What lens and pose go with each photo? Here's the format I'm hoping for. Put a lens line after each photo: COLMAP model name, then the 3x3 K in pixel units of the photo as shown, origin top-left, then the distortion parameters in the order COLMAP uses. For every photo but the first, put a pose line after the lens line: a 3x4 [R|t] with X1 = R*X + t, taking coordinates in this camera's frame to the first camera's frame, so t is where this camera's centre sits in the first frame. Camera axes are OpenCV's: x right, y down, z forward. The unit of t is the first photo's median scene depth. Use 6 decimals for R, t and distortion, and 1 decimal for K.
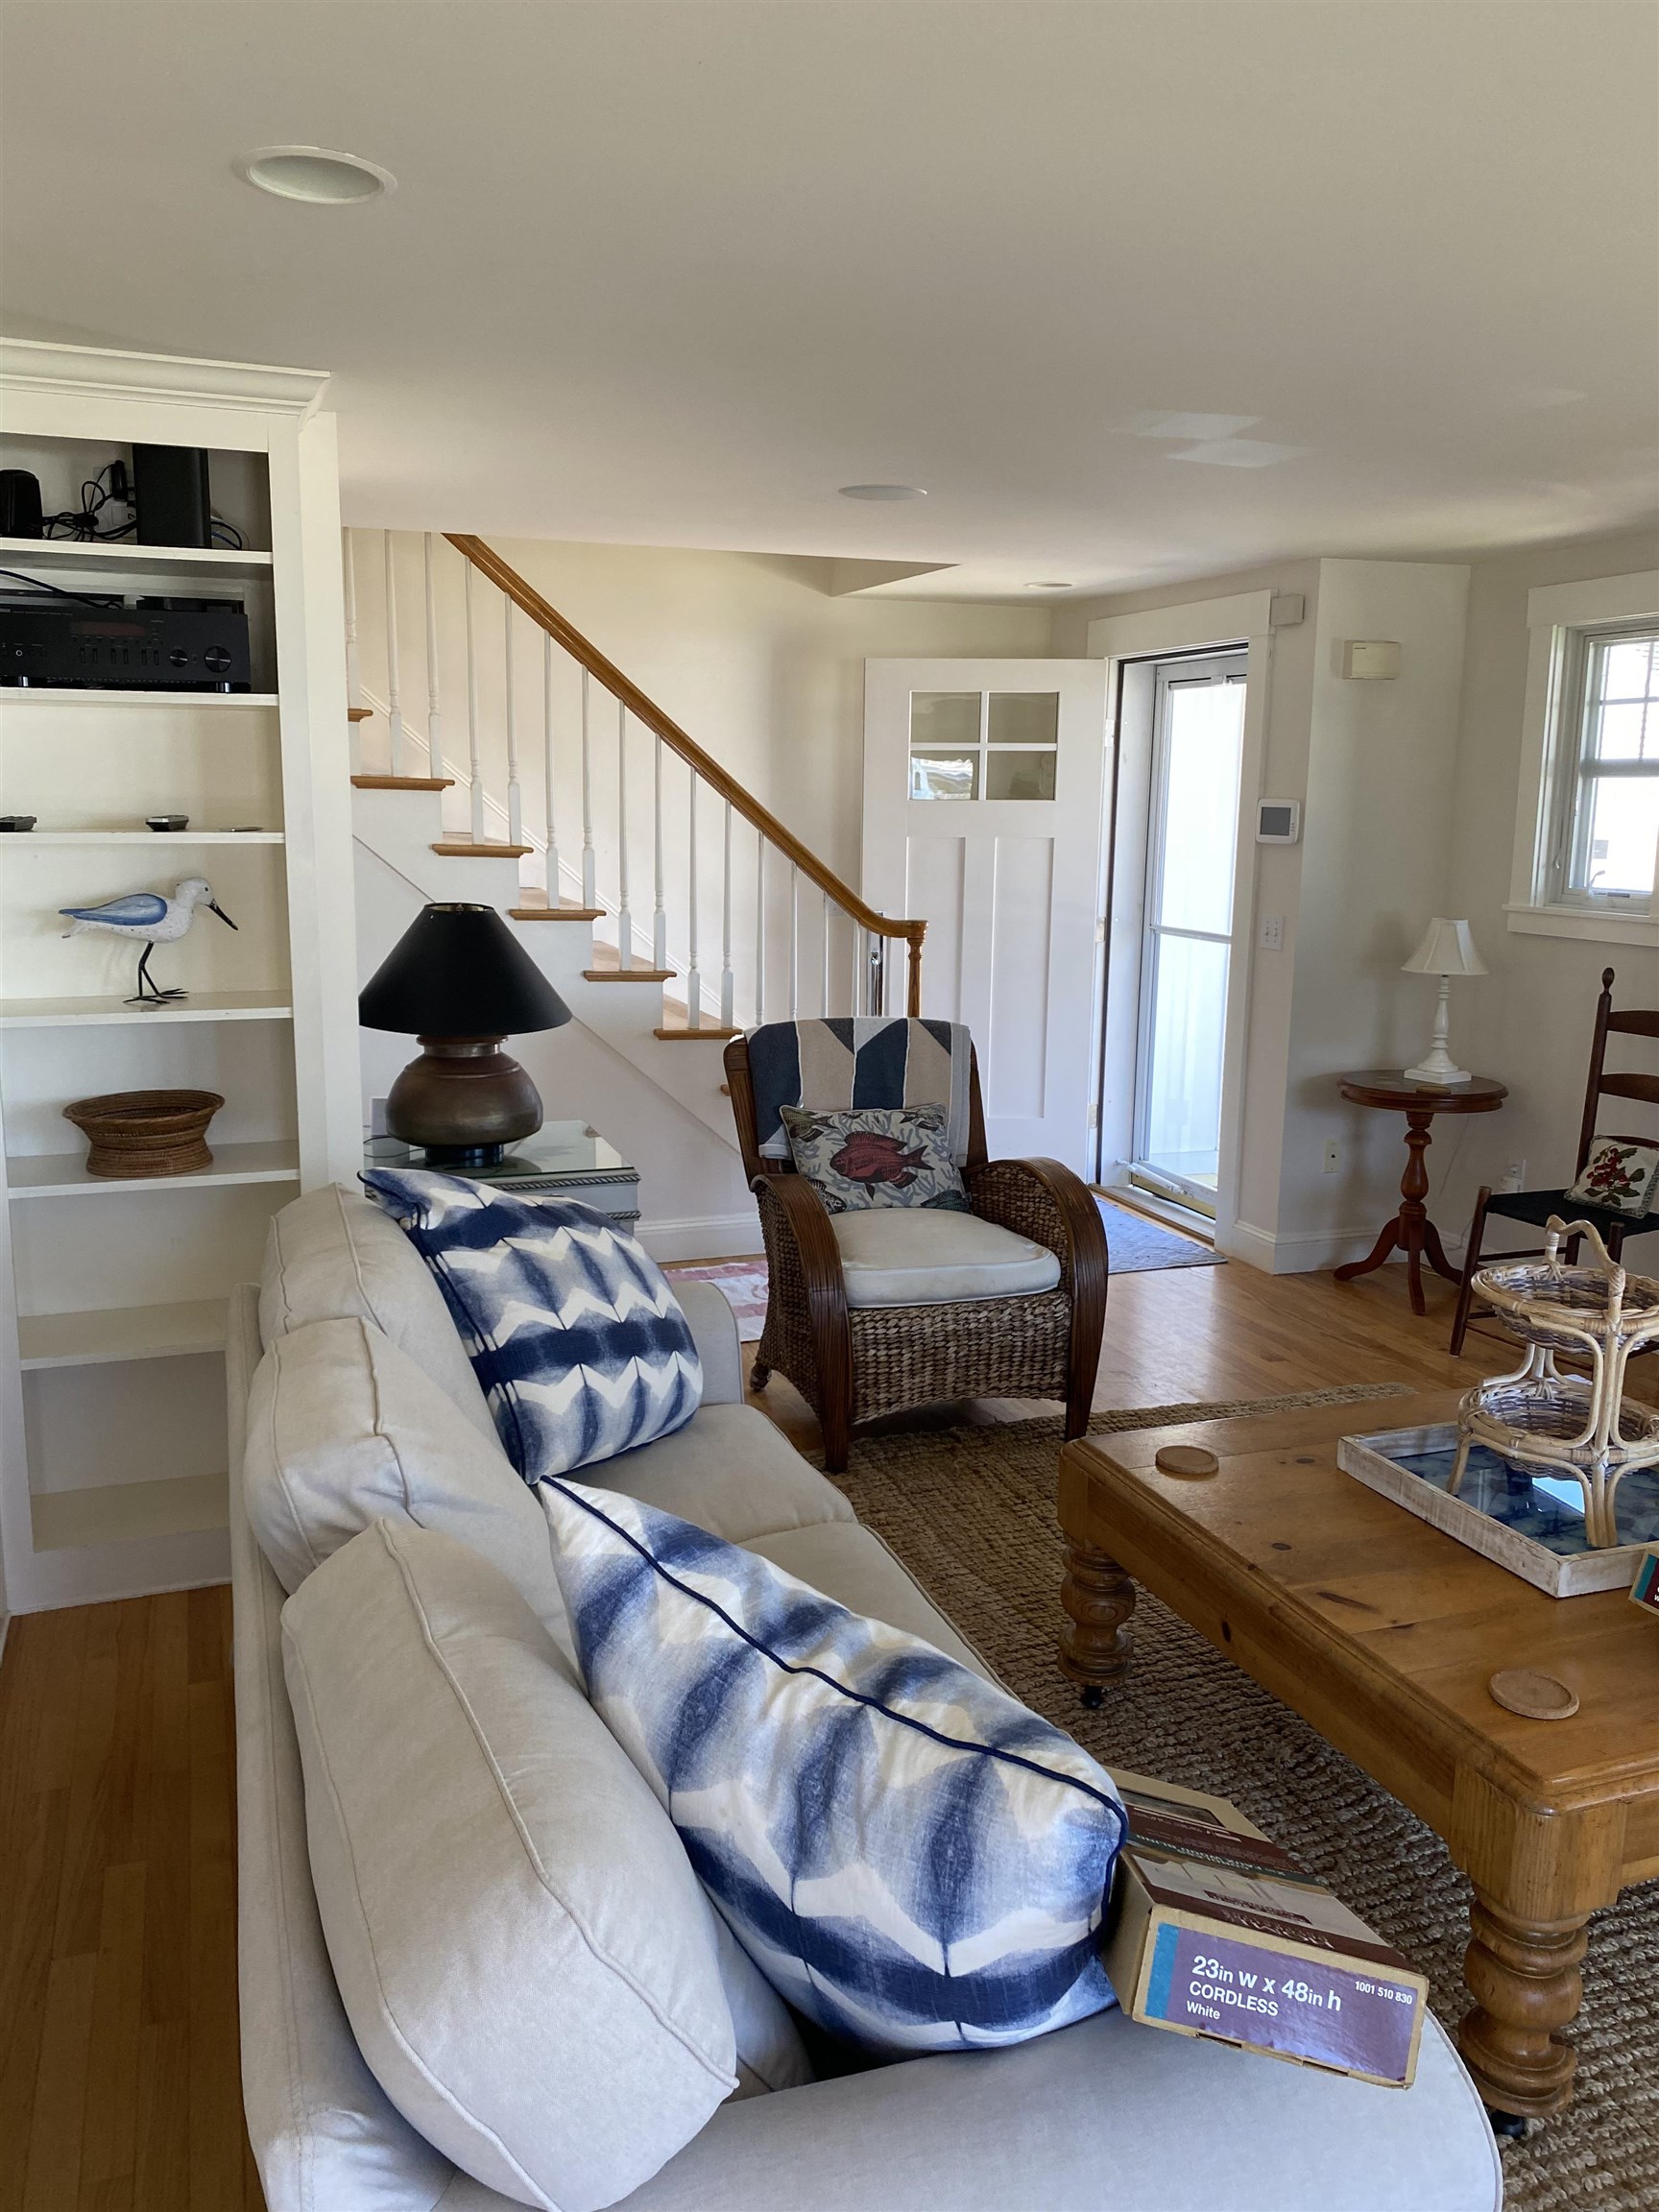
lens RADIAL K [[1693.7, 0, 829.5], [0, 1693.7, 1106.0], [0, 0, 1]] dist [0.031462, -0.002255]
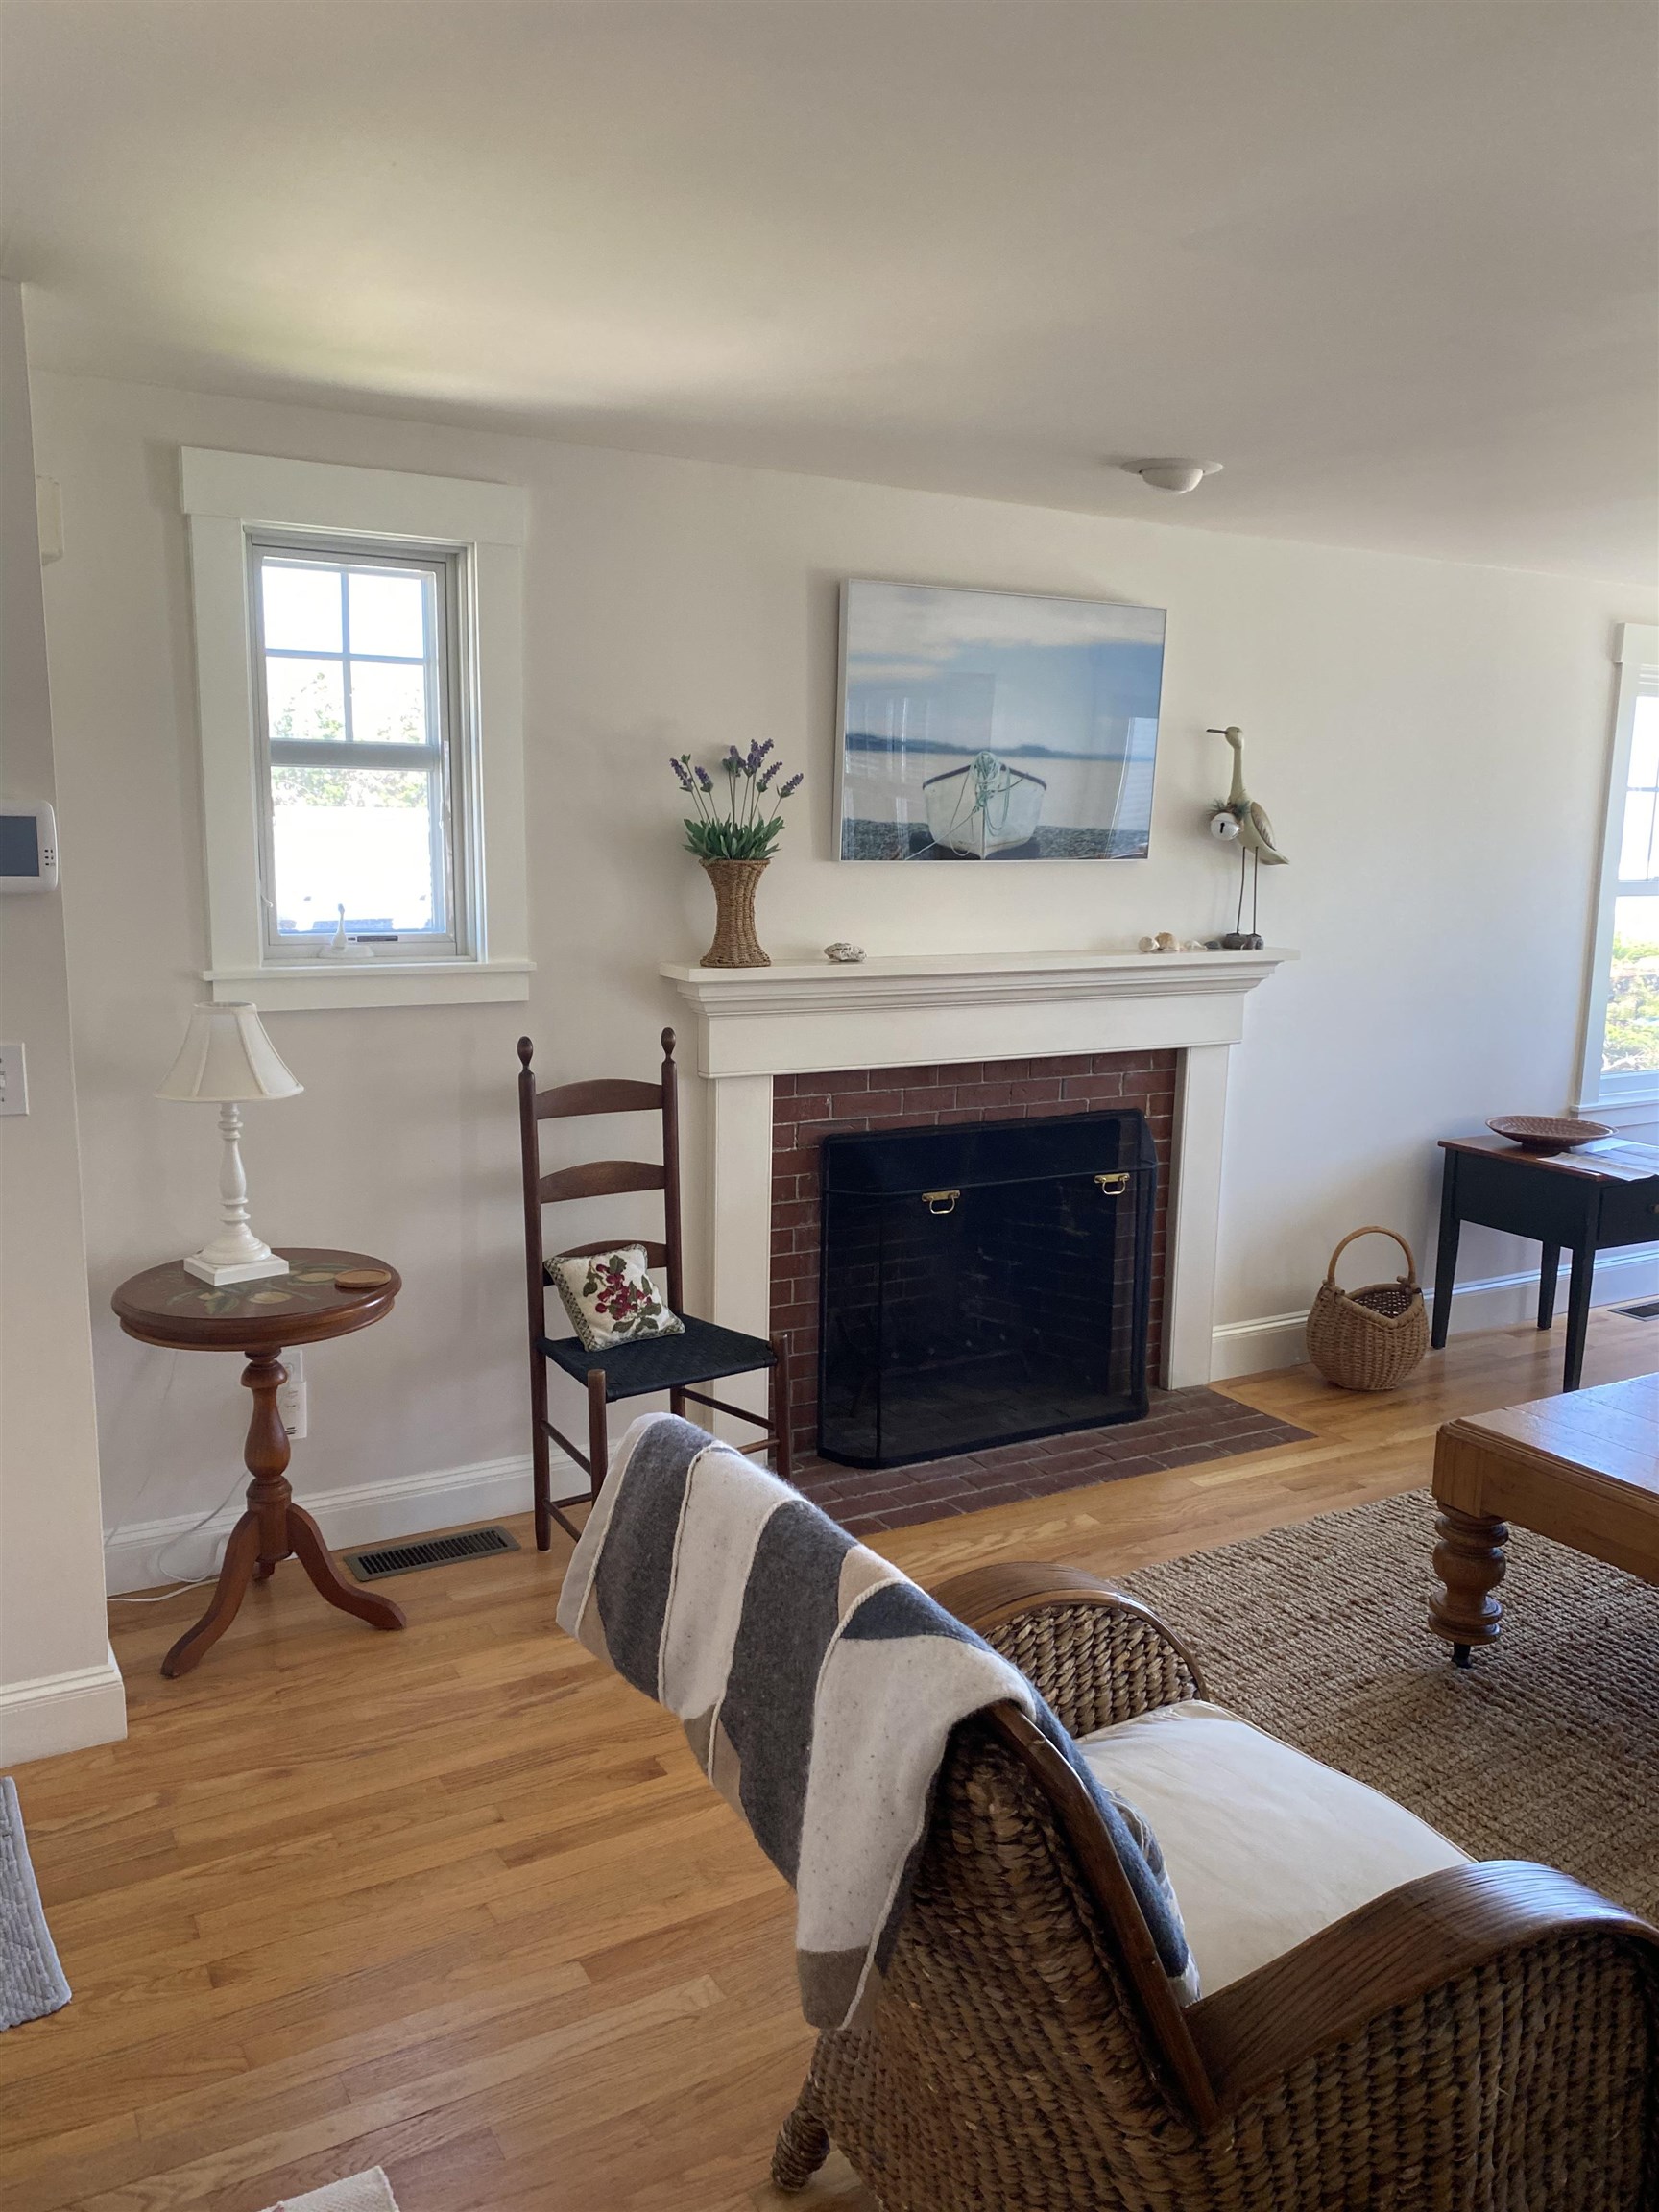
lens RADIAL K [[1716.0, 0, 806.8], [0, 1716.0, 1143.2], [0, 0, 1]] dist [0.139063, -0.267038]
pose [[-0.166010, -0.200412, 0.965544, -0.329722], [0.156865, 0.961297, 0.226500, -0.213349], [-0.973568, 0.189061, -0.128147, 1.130360]]
